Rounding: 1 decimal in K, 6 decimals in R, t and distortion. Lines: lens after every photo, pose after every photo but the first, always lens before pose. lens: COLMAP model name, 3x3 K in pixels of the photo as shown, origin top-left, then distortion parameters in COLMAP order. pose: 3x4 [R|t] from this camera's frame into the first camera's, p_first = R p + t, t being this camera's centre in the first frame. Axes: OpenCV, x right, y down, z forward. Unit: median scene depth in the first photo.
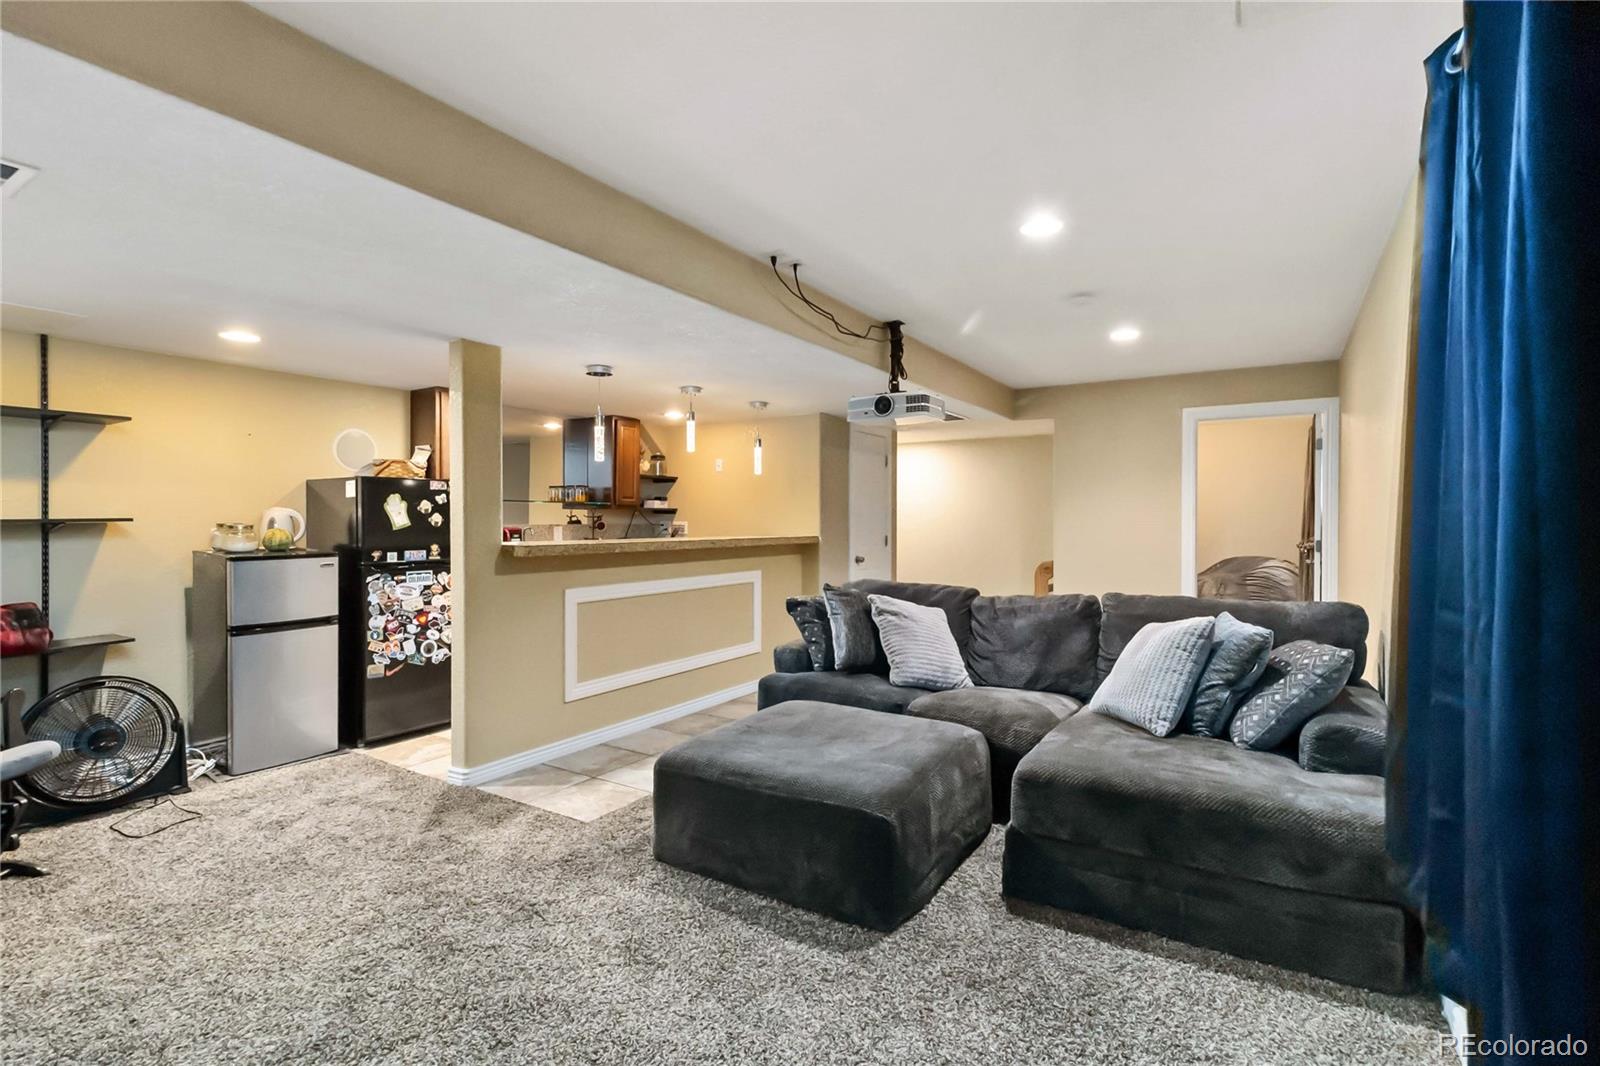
lens RADIAL K [[743.1, 0, 809.6], [0, 743.1, 529.6], [0, 0, 1]] dist [0.004598, 0.000180]
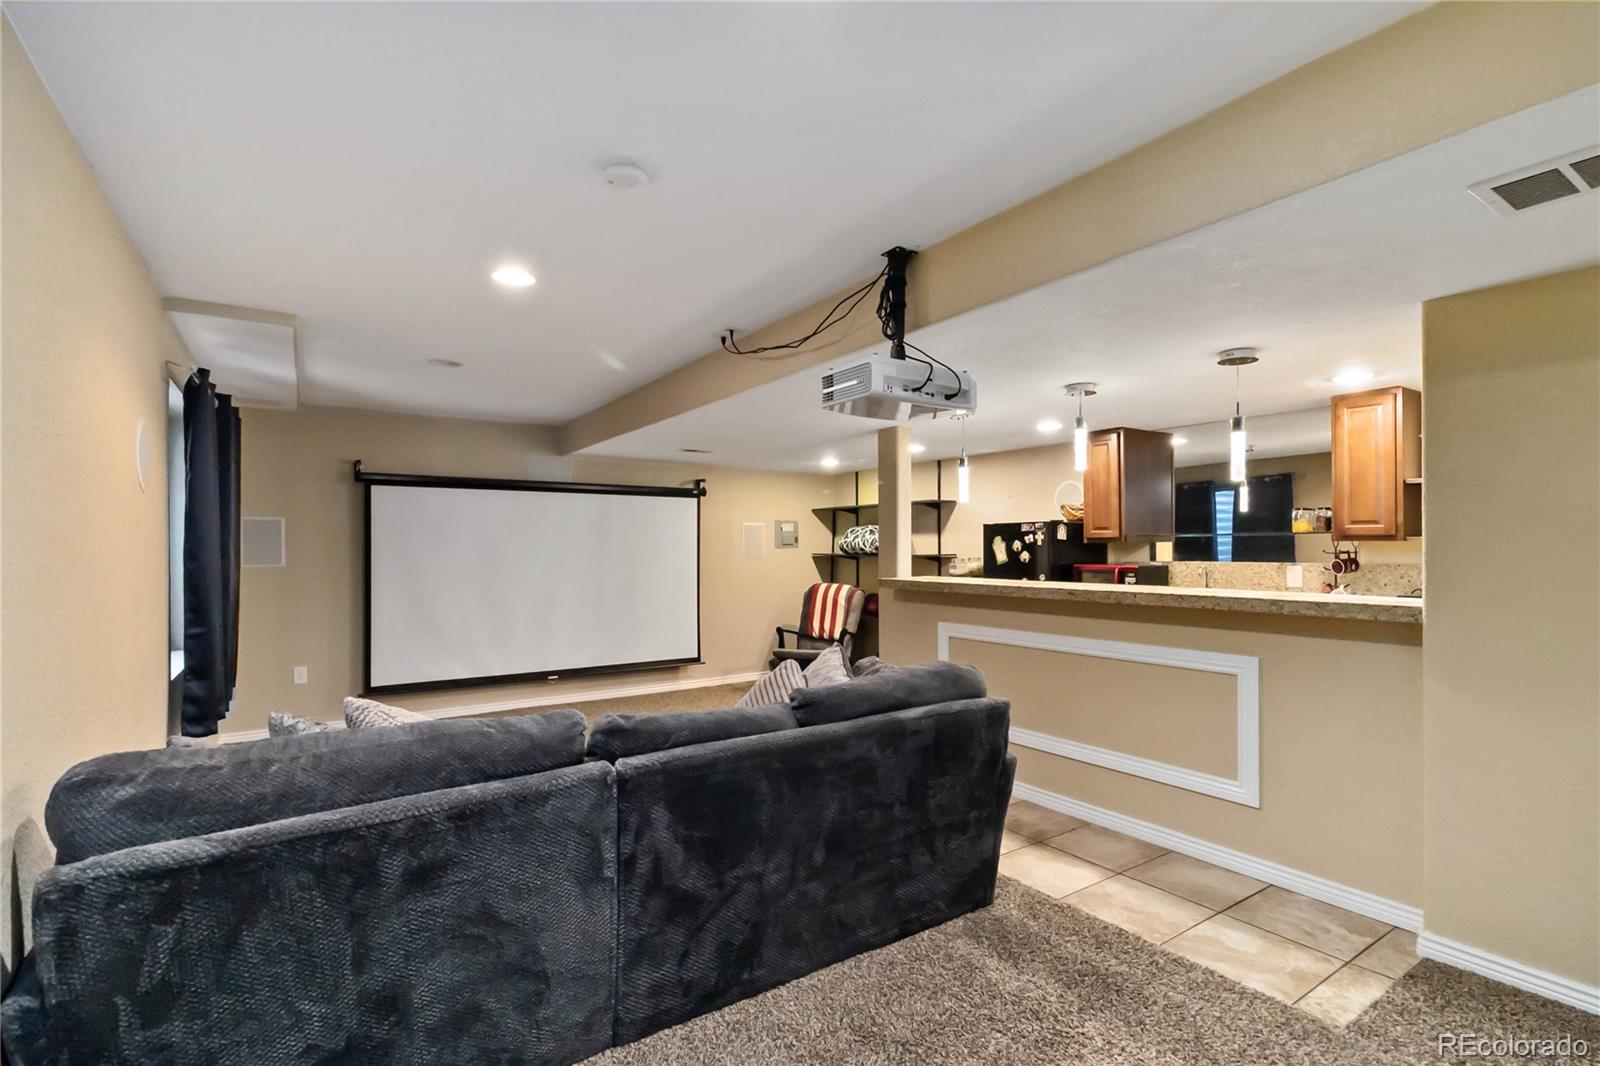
lens RADIAL K [[743.1, 0, 800.4], [0, 743.1, 533.8], [0, 0, 1]] dist [0.004598, 0.000180]
pose [[-0.405342, -0.013018, -0.914073, 0.698688], [-0.002325, 0.999910, -0.013209, -0.033017], [0.914162, -0.003229, -0.405336, 1.145472]]
